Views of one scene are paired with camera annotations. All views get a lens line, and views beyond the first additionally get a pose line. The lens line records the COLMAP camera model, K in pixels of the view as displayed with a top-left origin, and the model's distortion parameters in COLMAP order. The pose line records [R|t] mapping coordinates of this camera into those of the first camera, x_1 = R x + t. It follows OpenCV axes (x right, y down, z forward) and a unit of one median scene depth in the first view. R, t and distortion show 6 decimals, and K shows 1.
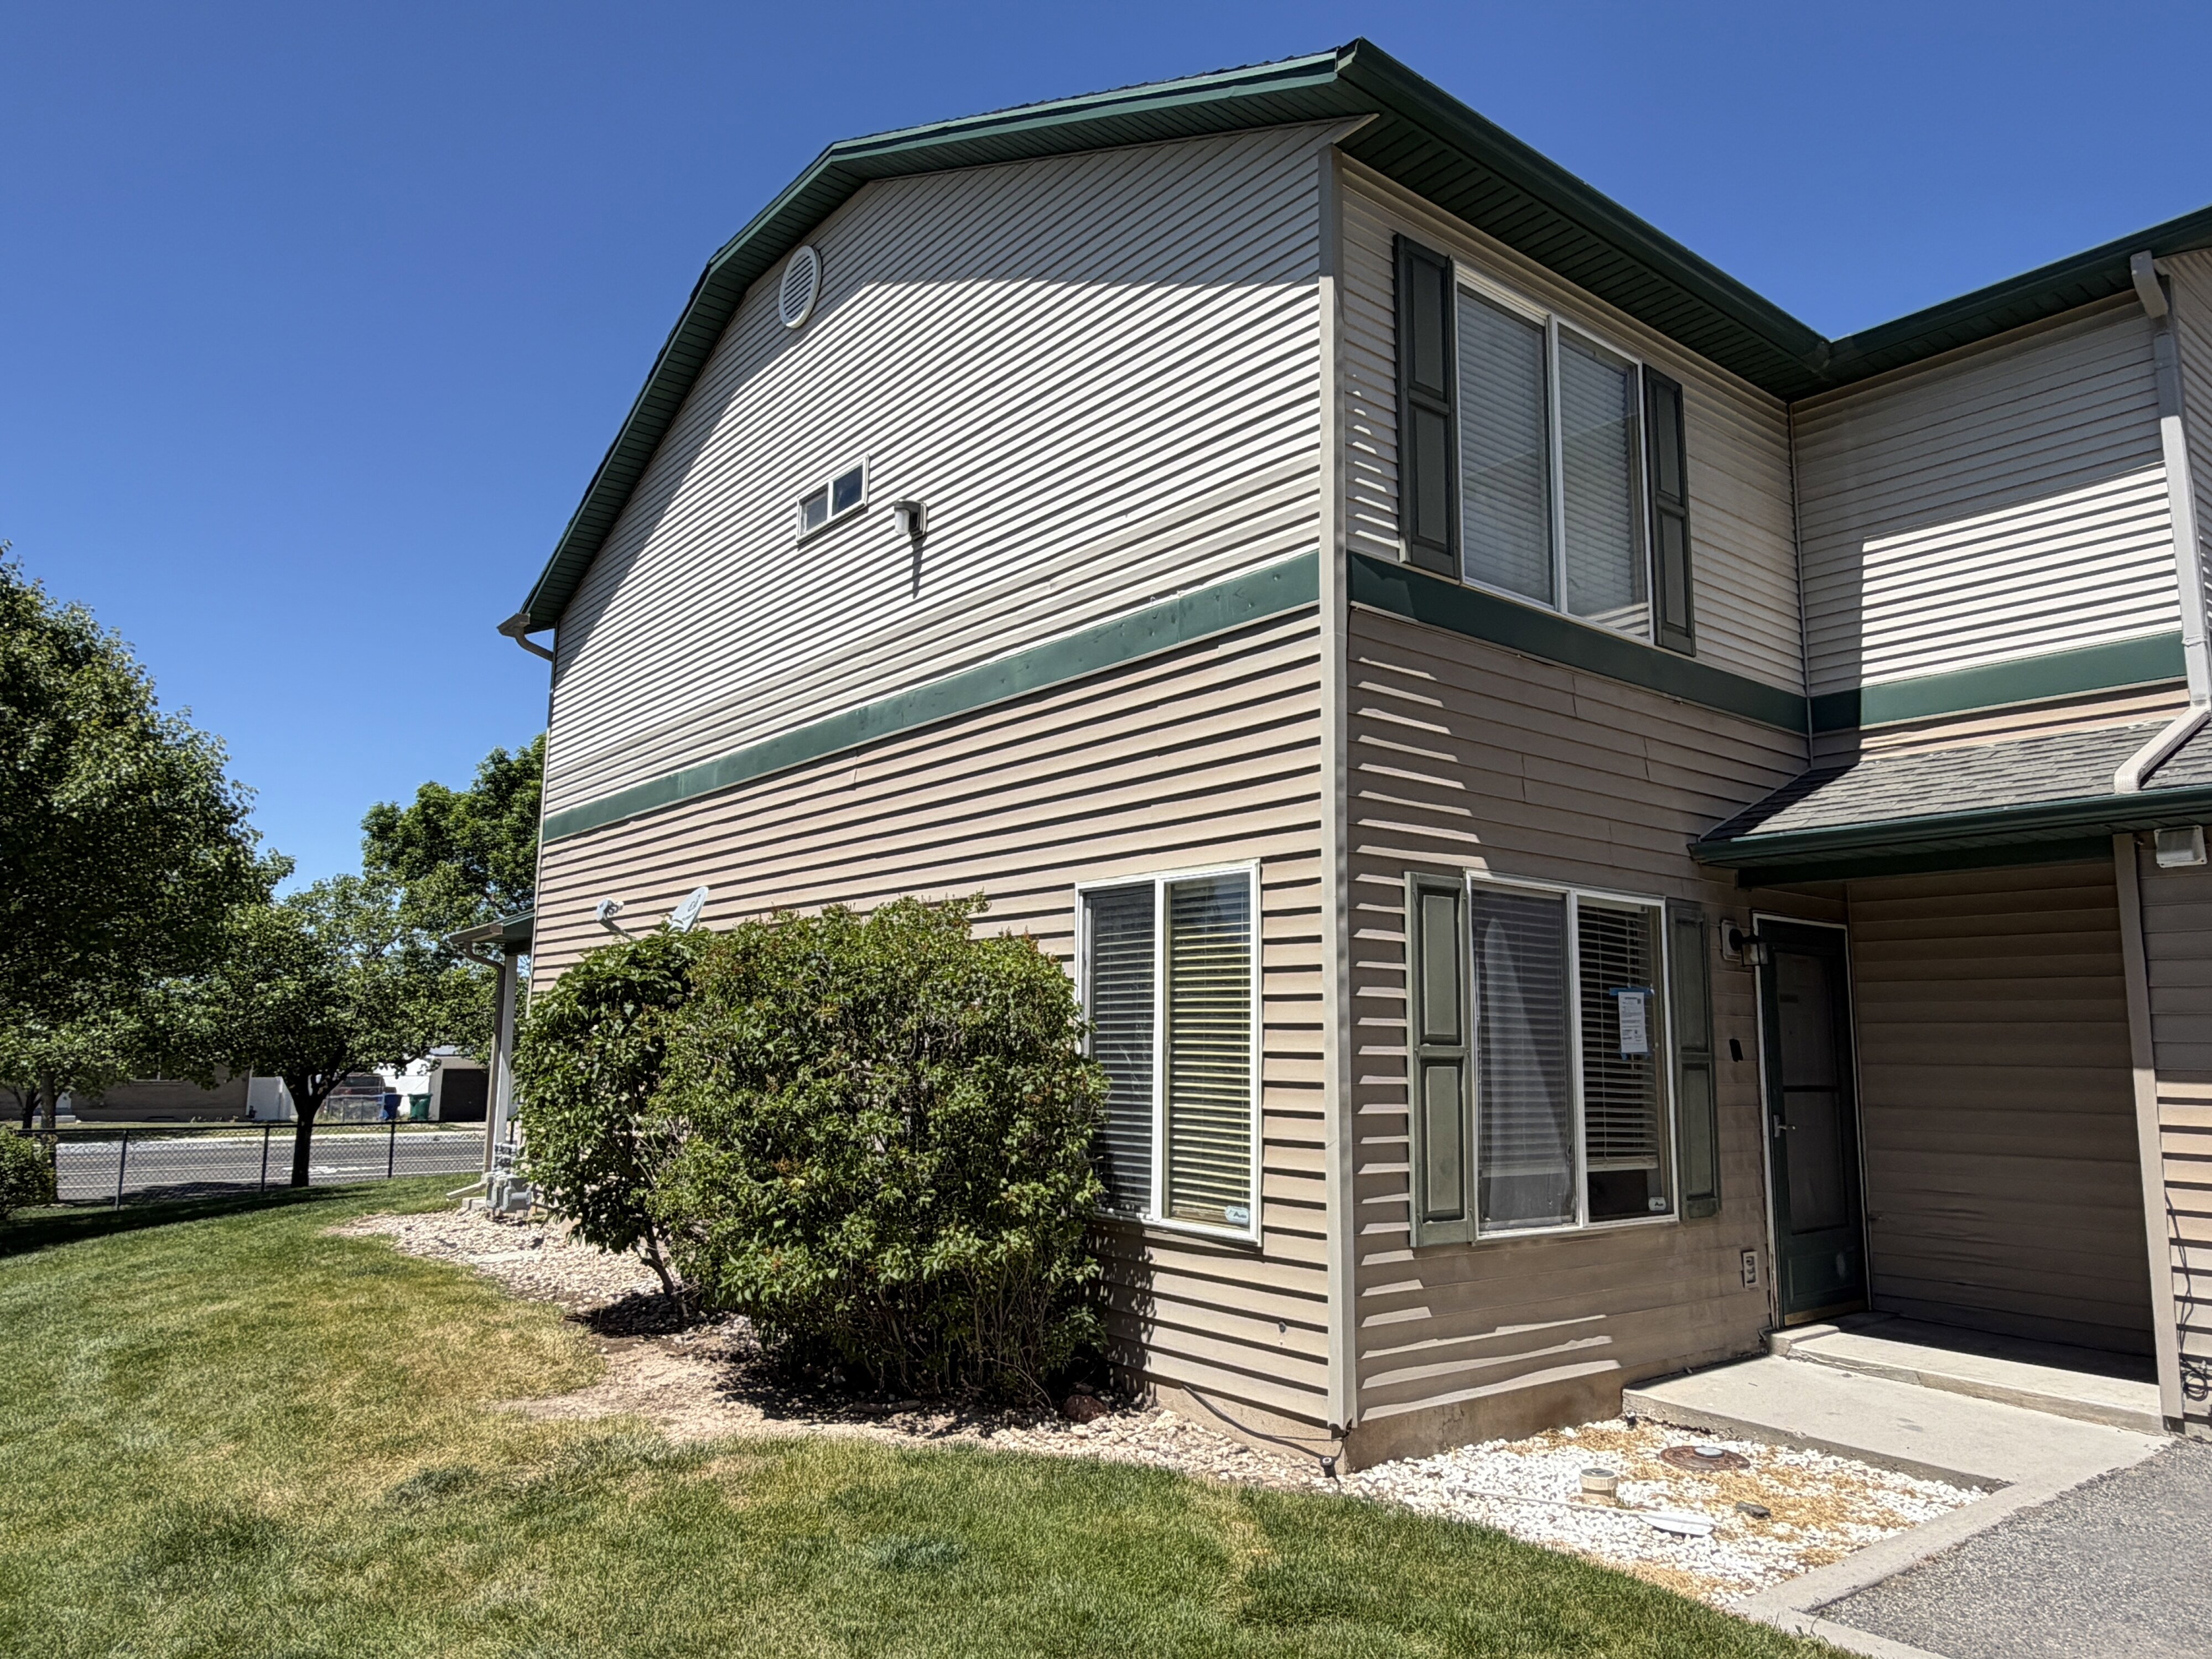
lens RADIAL K [[1474.0, 0, 1106.0], [0, 1474.0, 829.5], [0, 0, 1]] dist [-0.001445, 0.000087]
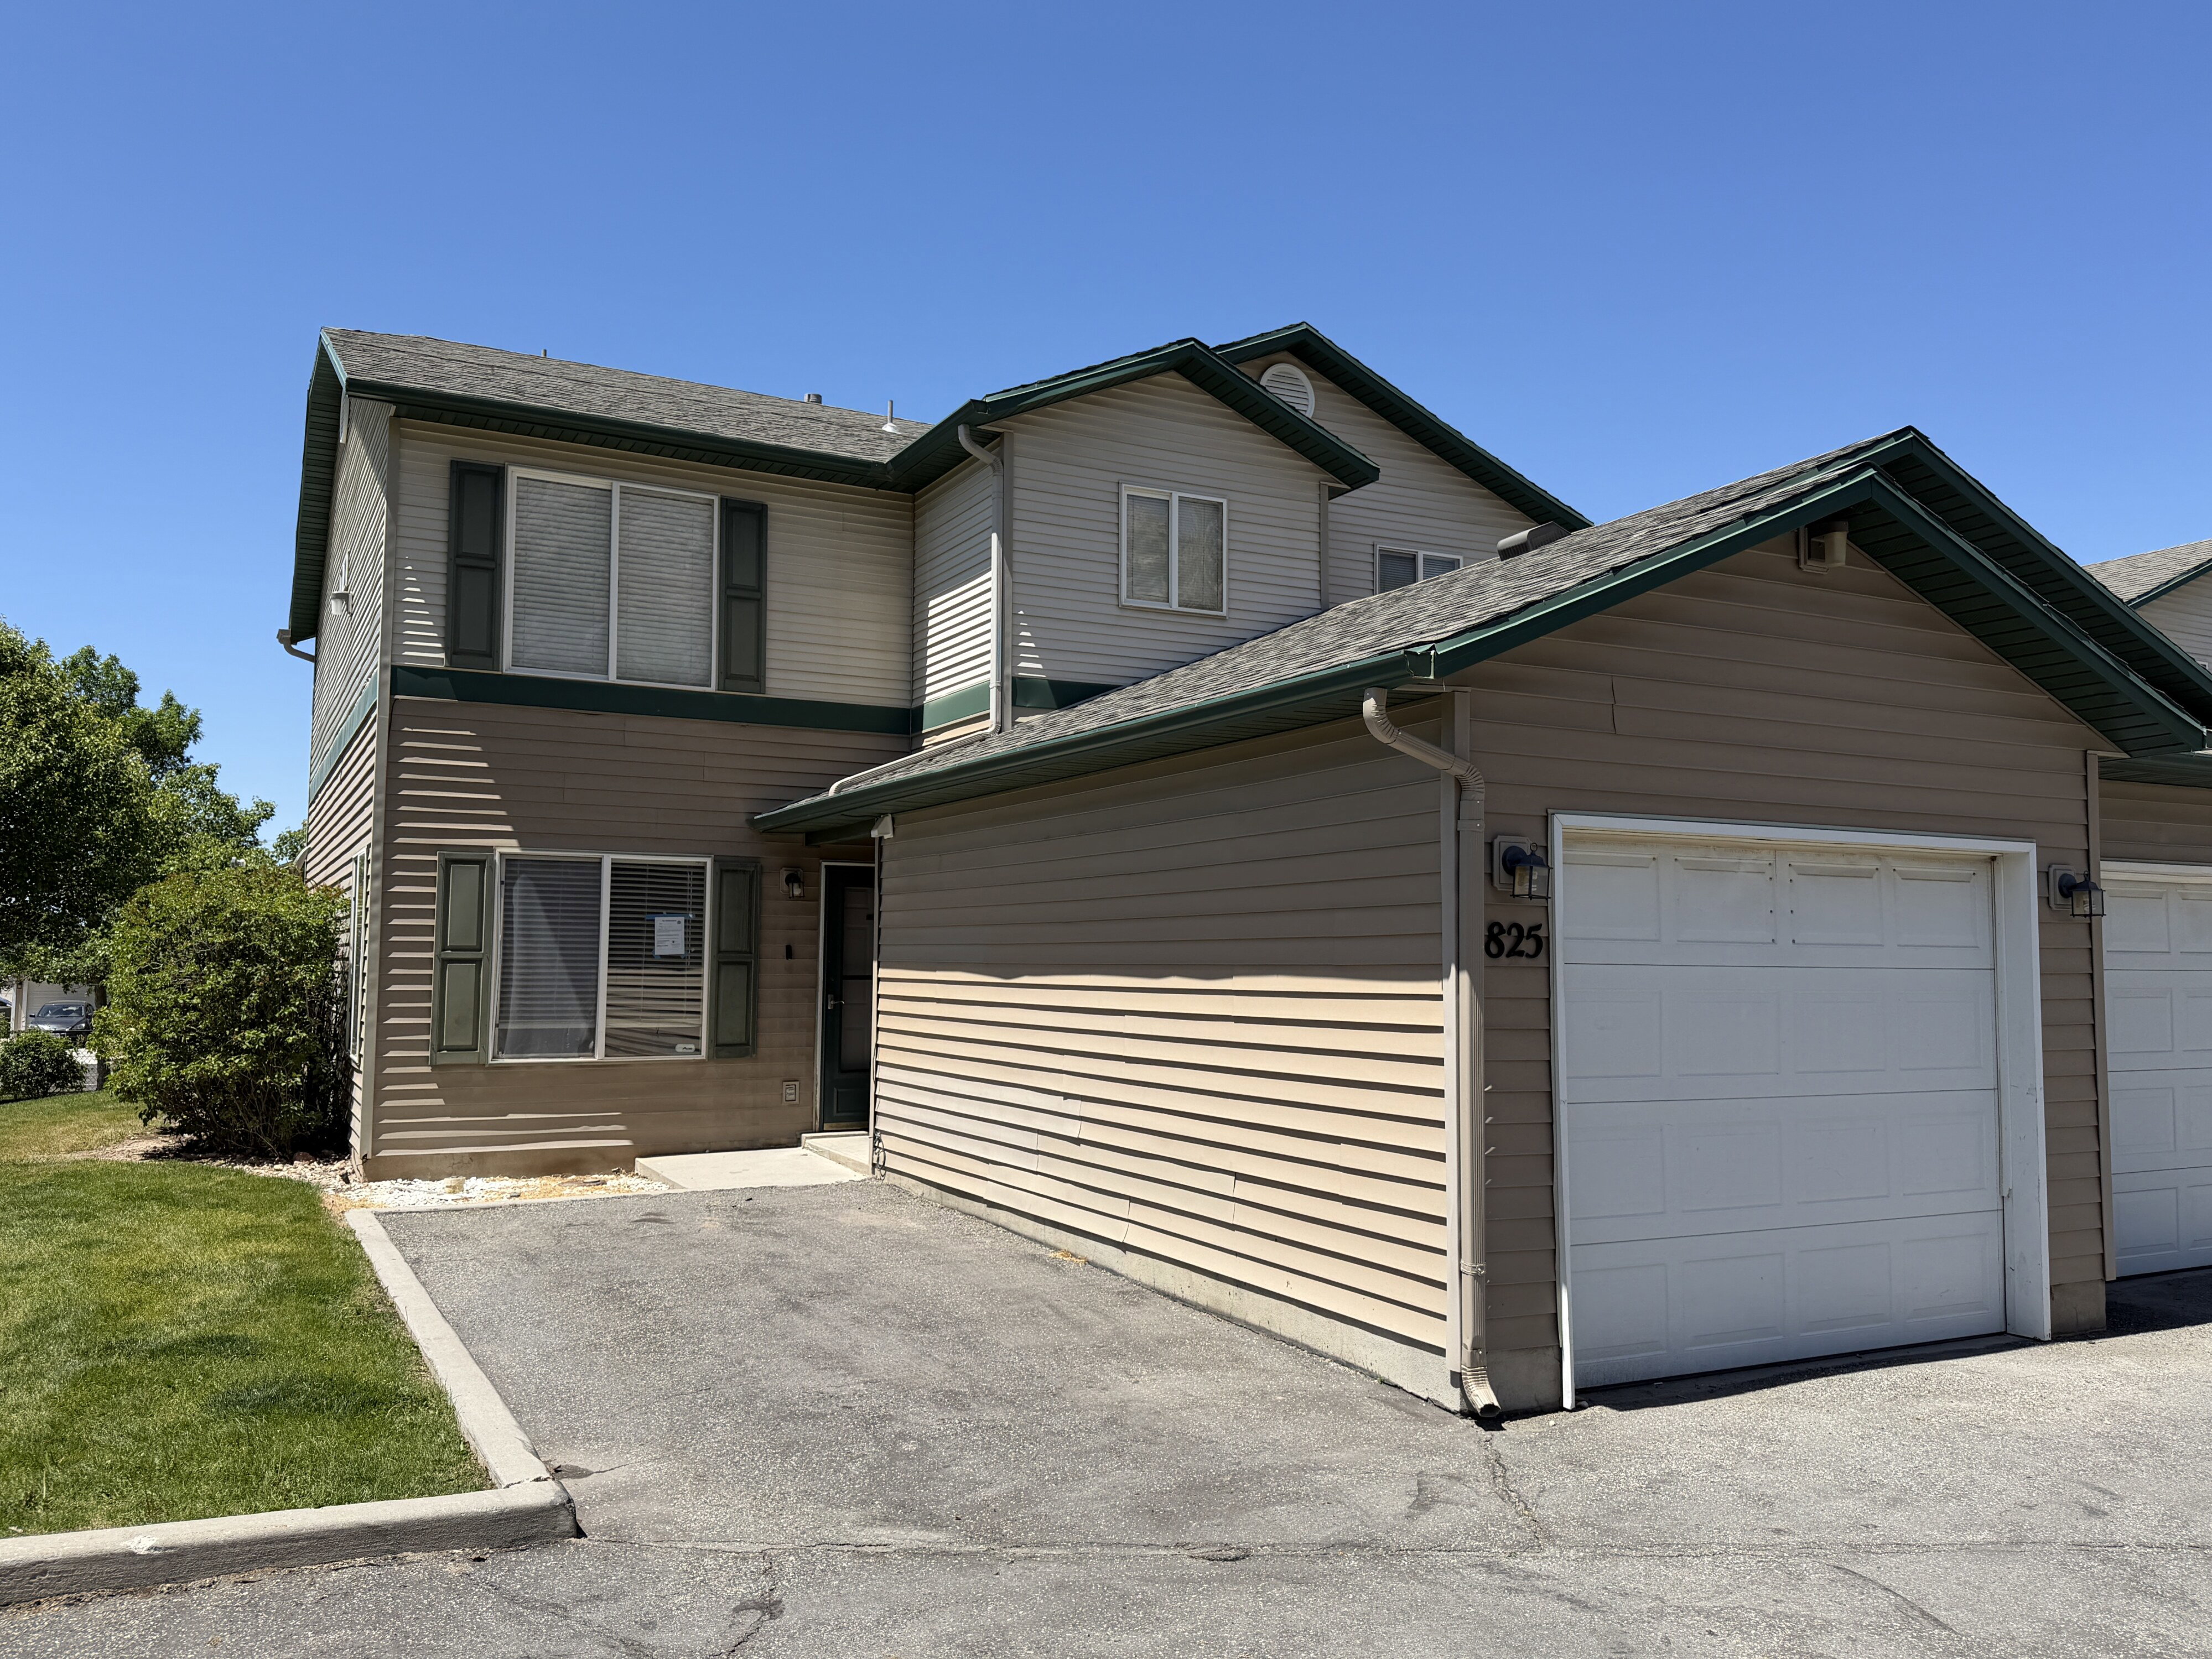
lens RADIAL K [[1674.1, 0, 1109.1], [0, 1674.1, 839.1], [0, 0, 1]] dist [0.154698, -0.322591]
pose [[0.983048, -0.021356, -0.182103, 1.229137], [0.034855, 0.996849, 0.071254, -0.092130], [0.180008, -0.076393, 0.980694, -0.741470]]
